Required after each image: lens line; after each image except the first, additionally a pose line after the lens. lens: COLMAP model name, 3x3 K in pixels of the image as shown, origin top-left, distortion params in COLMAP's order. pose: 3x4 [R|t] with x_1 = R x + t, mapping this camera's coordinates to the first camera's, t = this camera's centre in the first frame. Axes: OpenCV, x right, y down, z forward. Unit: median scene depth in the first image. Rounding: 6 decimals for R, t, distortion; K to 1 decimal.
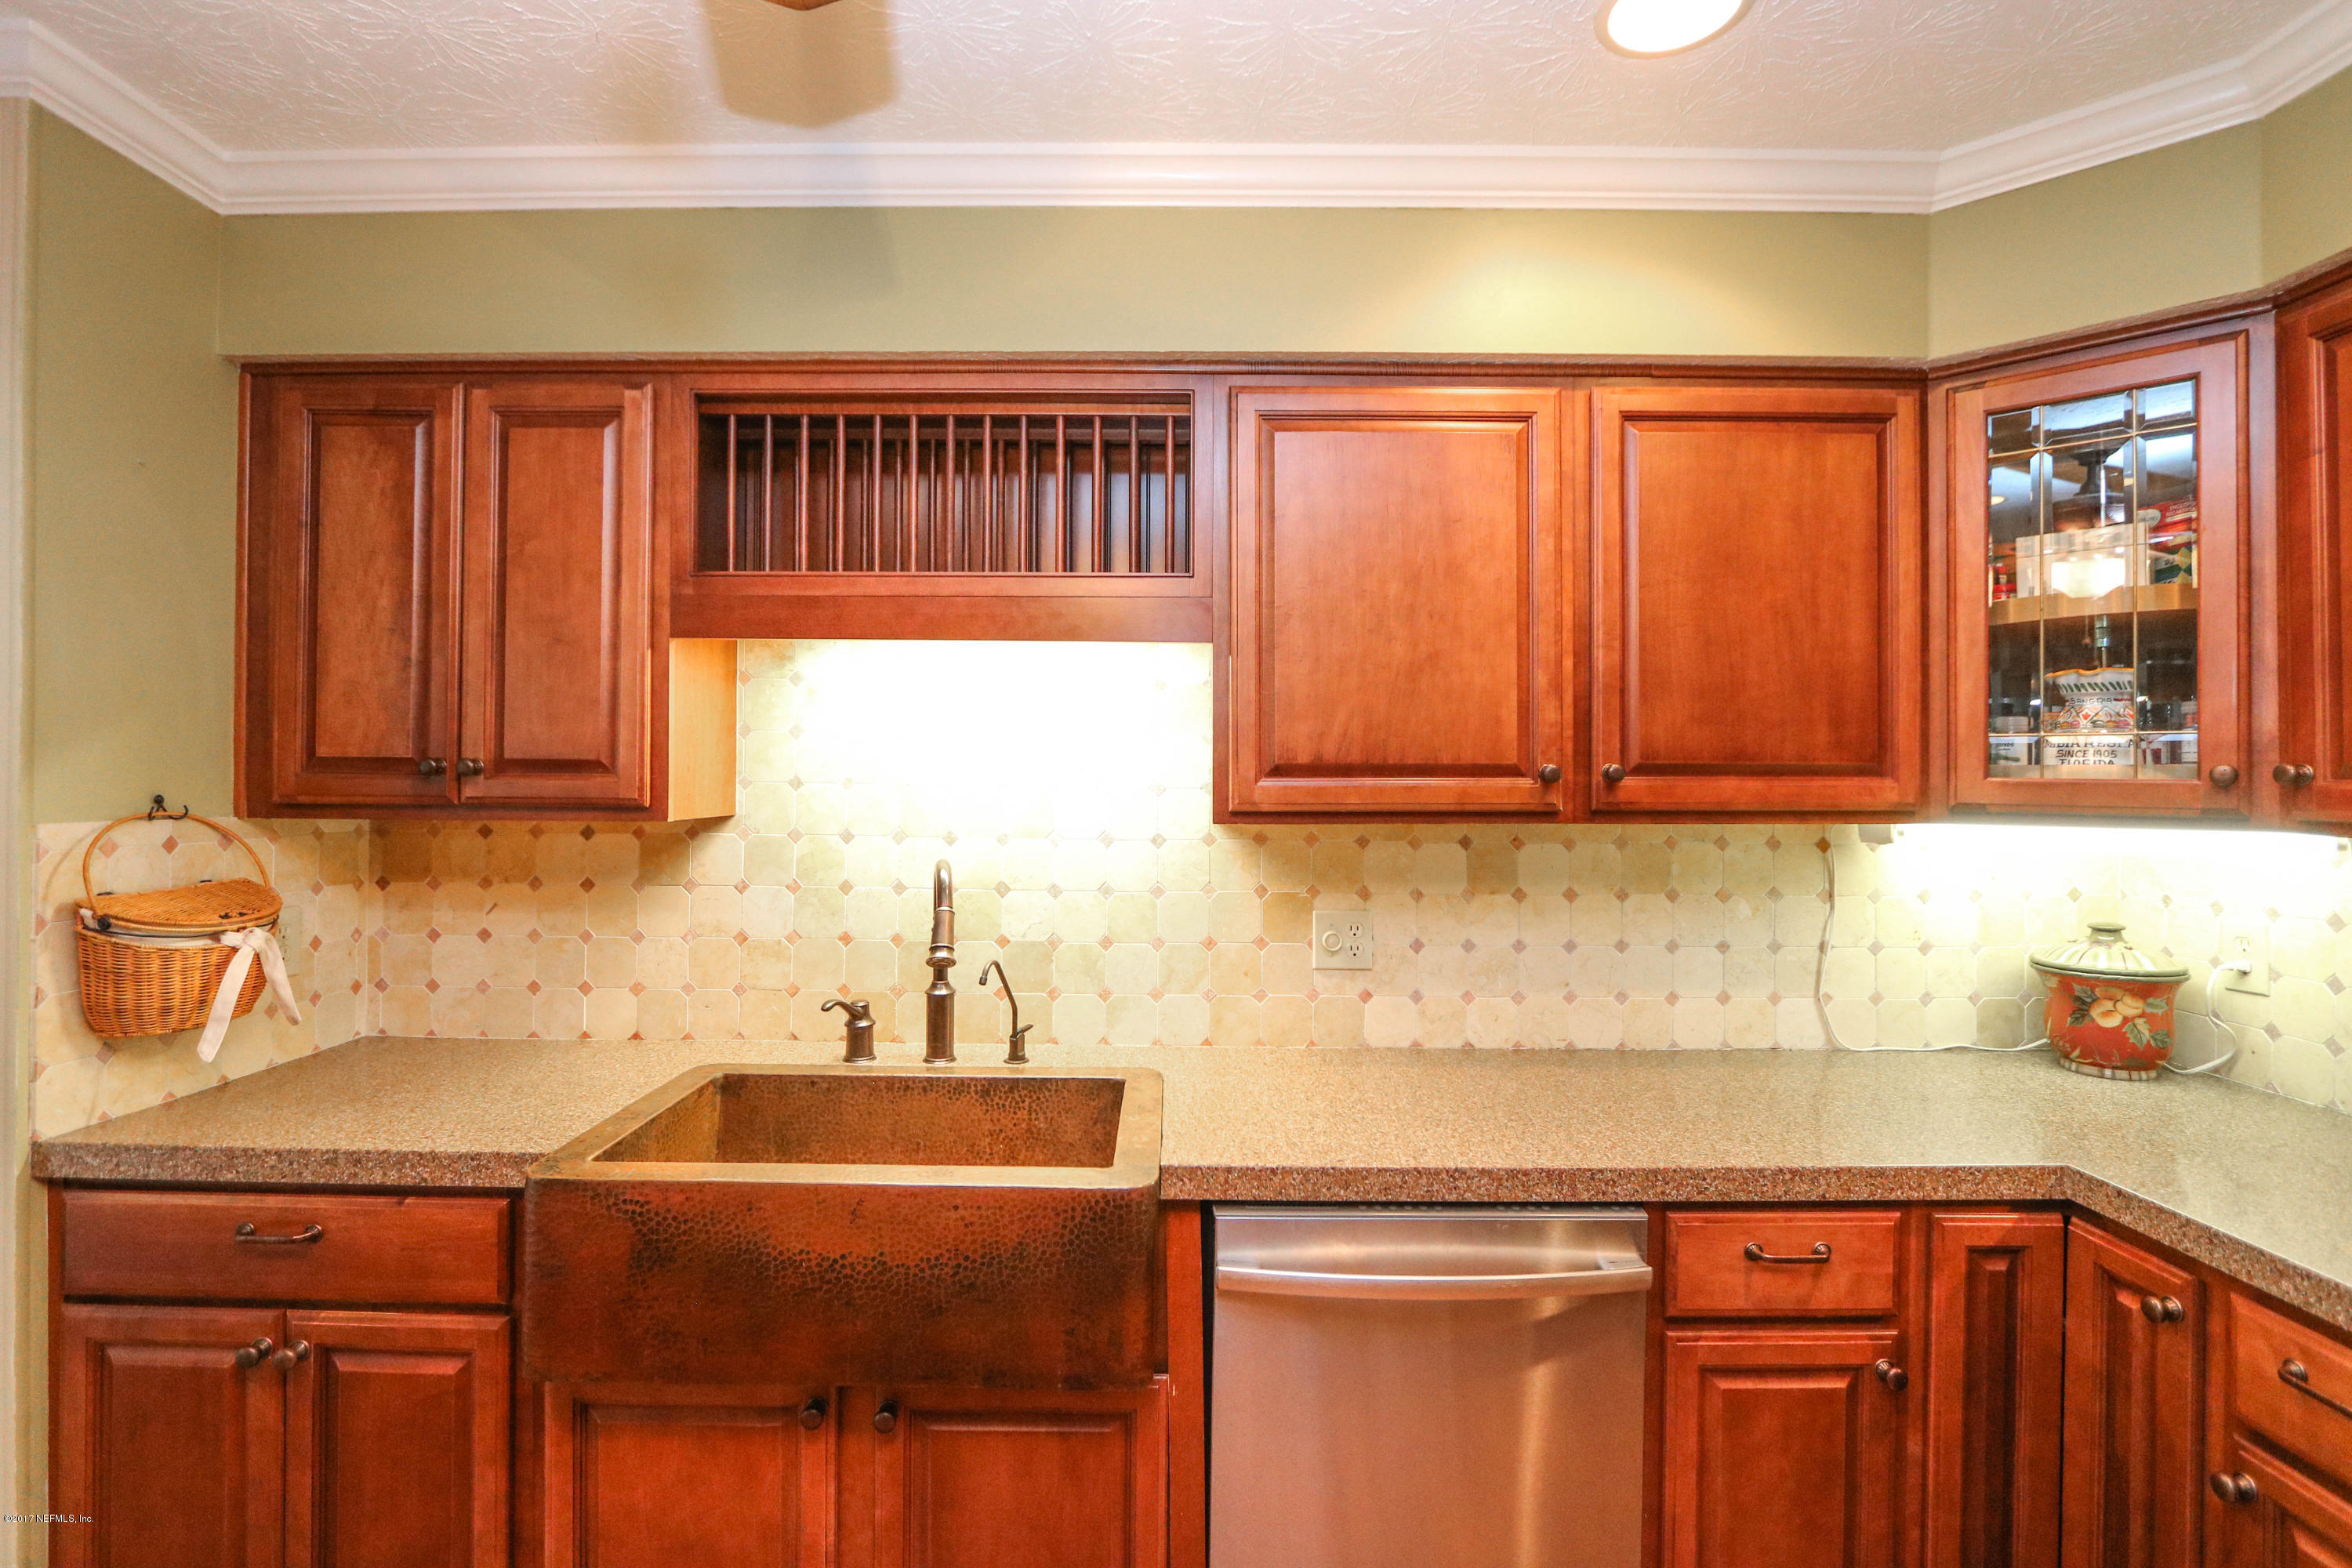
lens RADIAL K [[1087.2, 0, 1183.8], [0, 1087.2, 767.1], [0, 0, 1]] dist [-0.017057, 0.001729]
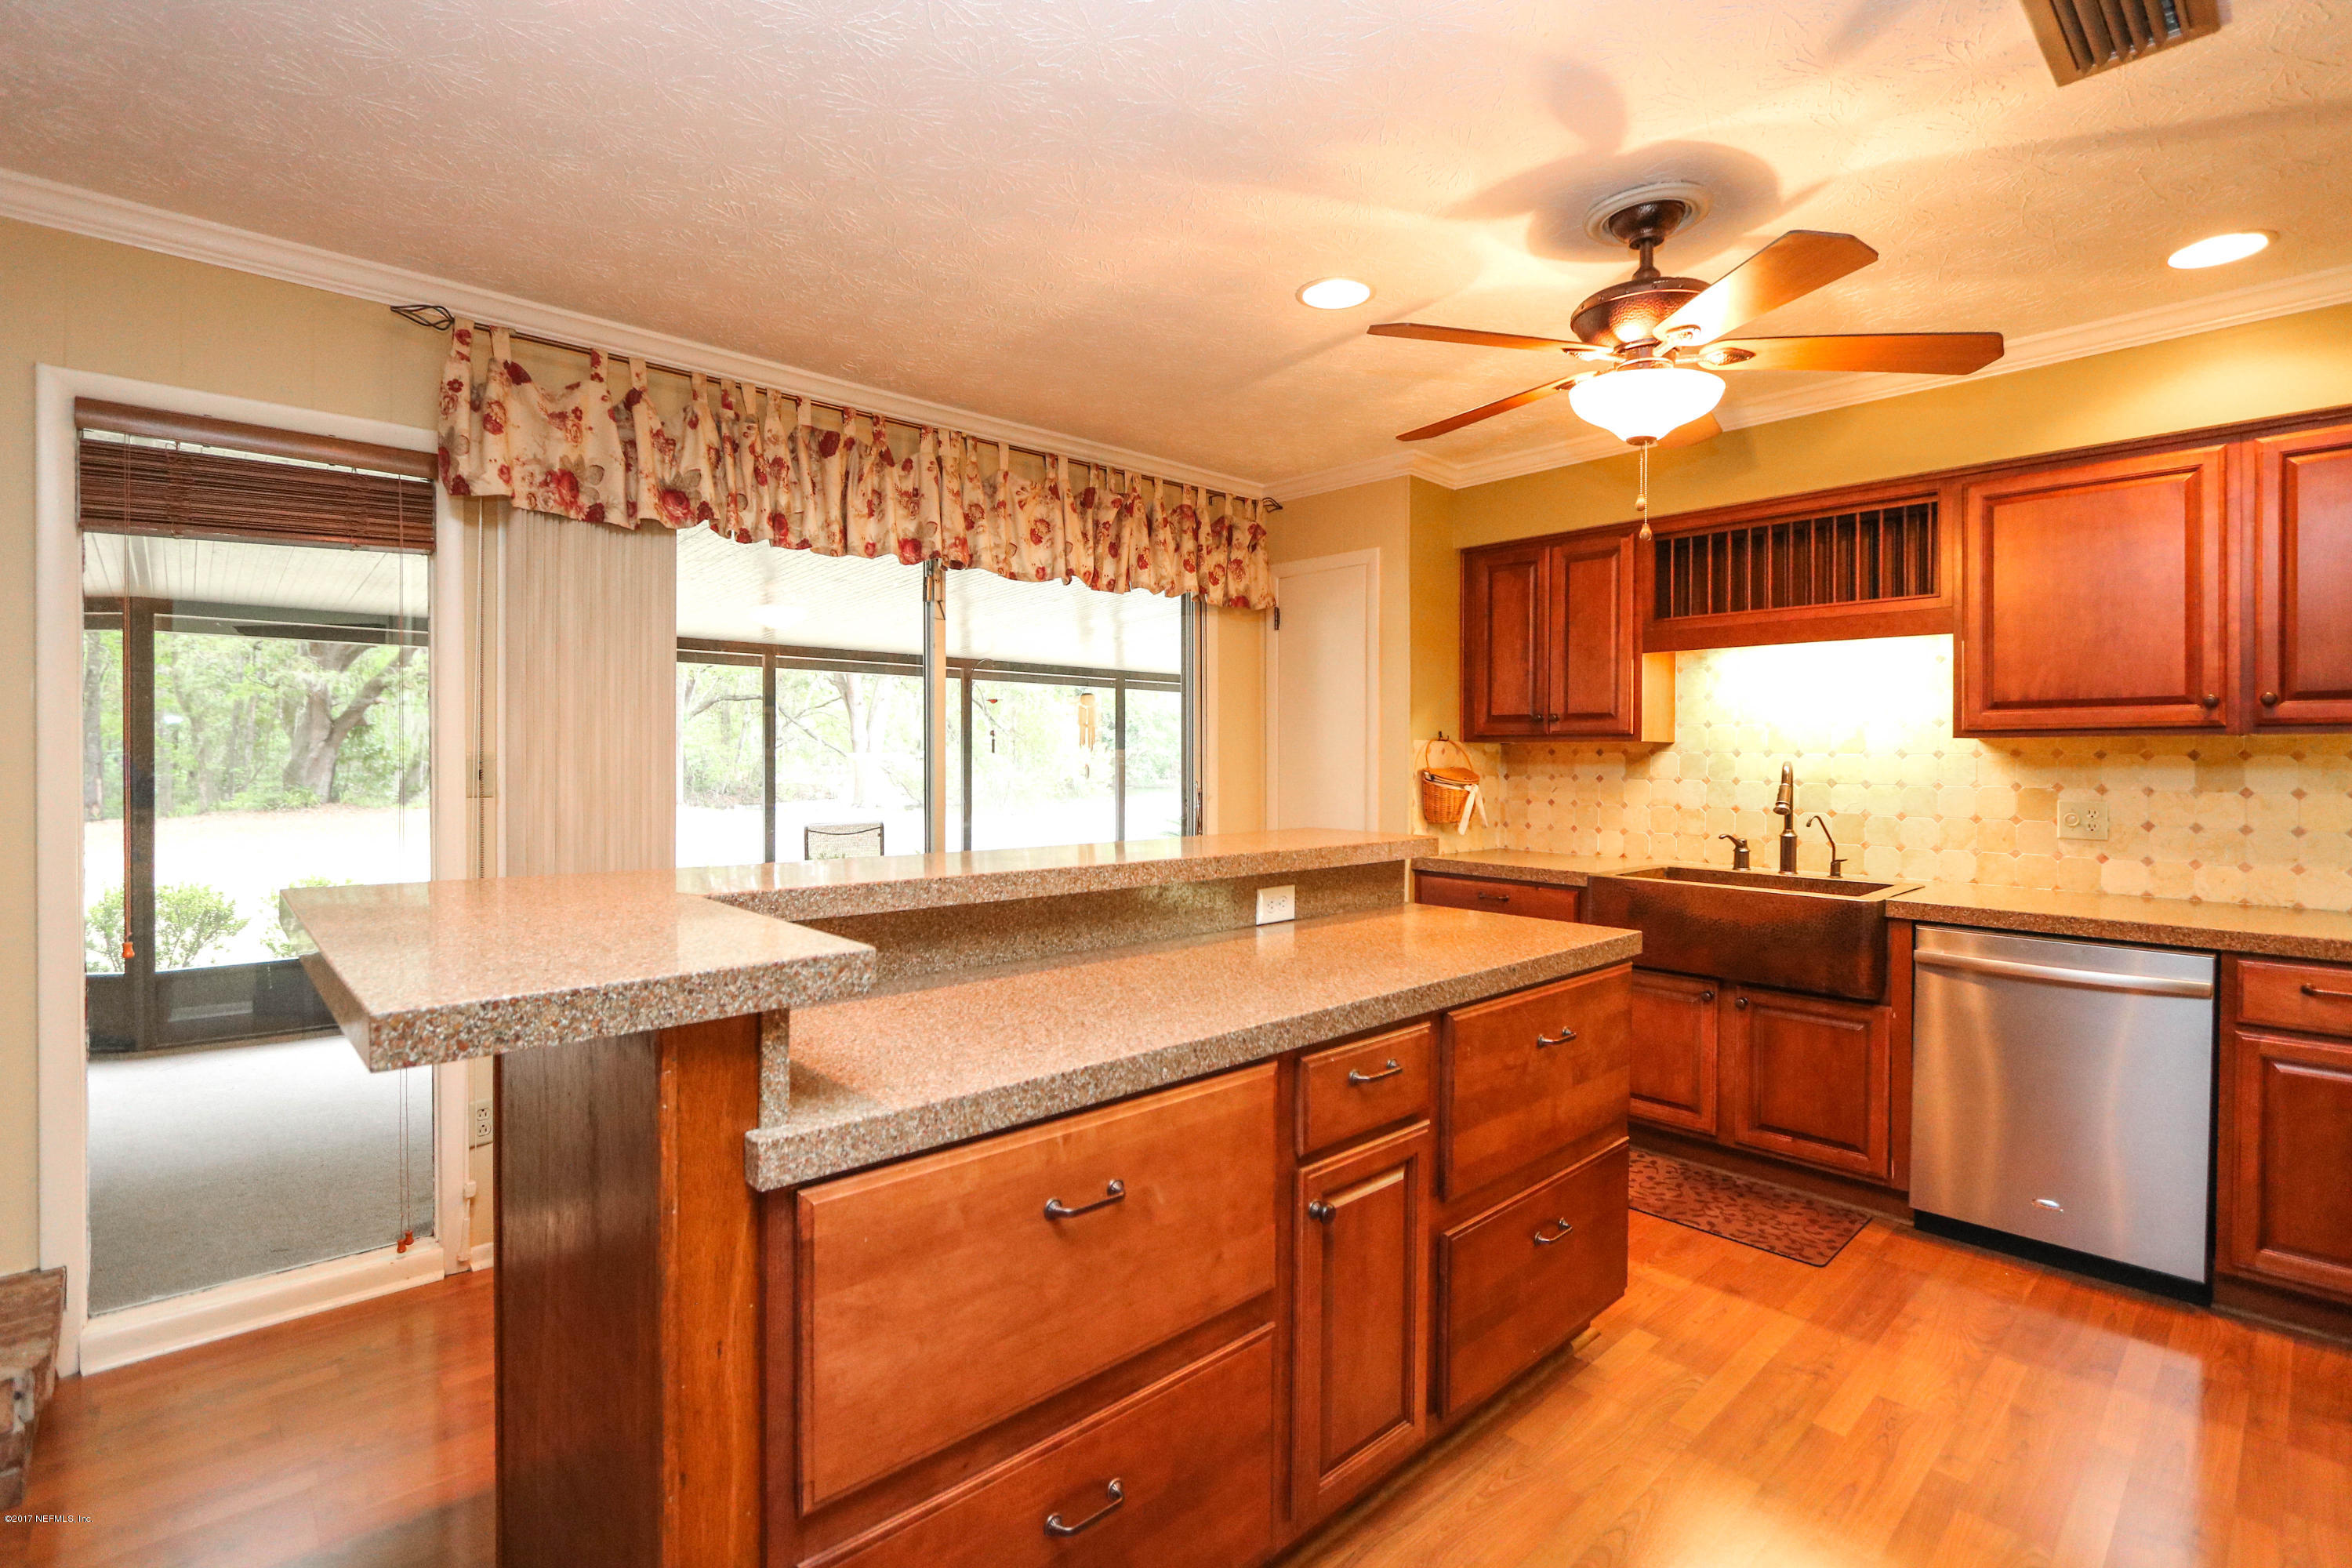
lens RADIAL K [[1087.2, 0, 1170.4], [0, 1087.2, 769.0], [0, 0, 1]] dist [-0.017057, 0.001729]
pose [[0.672098, 0.004223, -0.740450, 0.464244], [0.003870, 0.999950, 0.009216, 0.081510], [0.740452, -0.009060, 0.672048, -1.086601]]
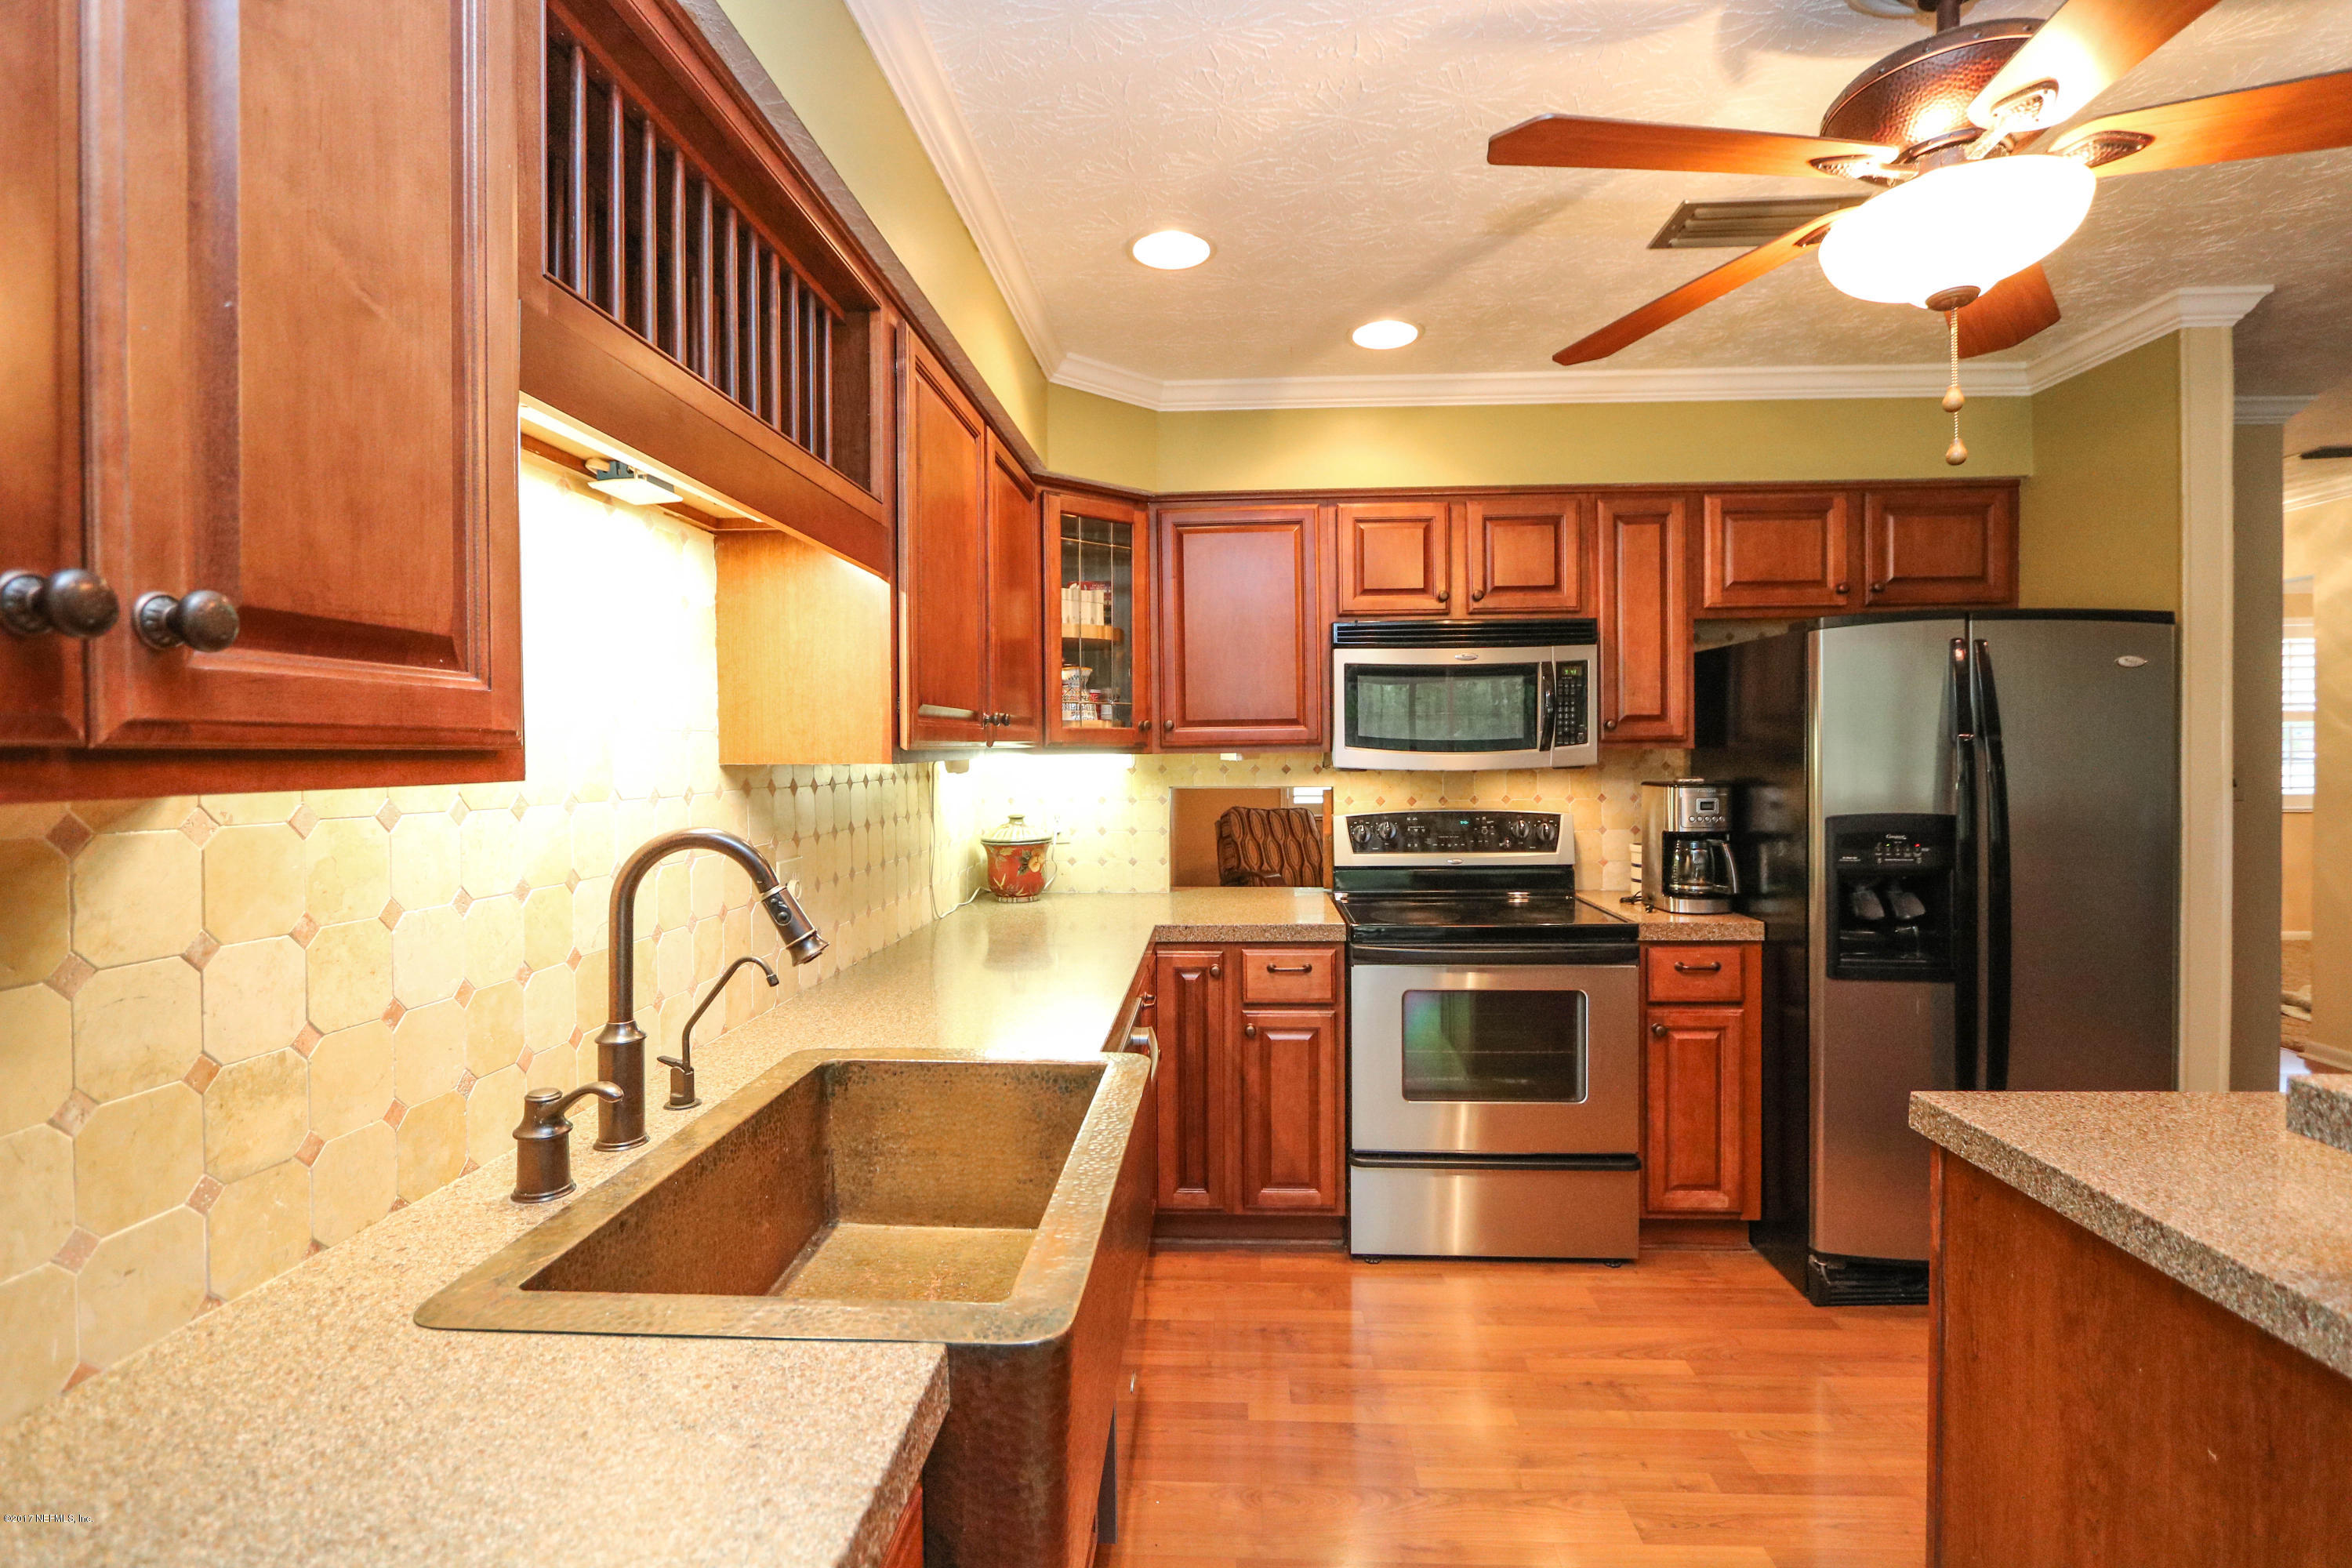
lens RADIAL K [[1087.2, 0, 1182.9], [0, 1087.2, 775.5], [0, 0, 1]] dist [-0.017057, 0.001729]
pose [[0.056850, -0.030836, 0.997906, -0.932533], [0.002167, 0.999524, 0.030763, 0.033679], [-0.998380, 0.000414, 0.056889, 0.690238]]
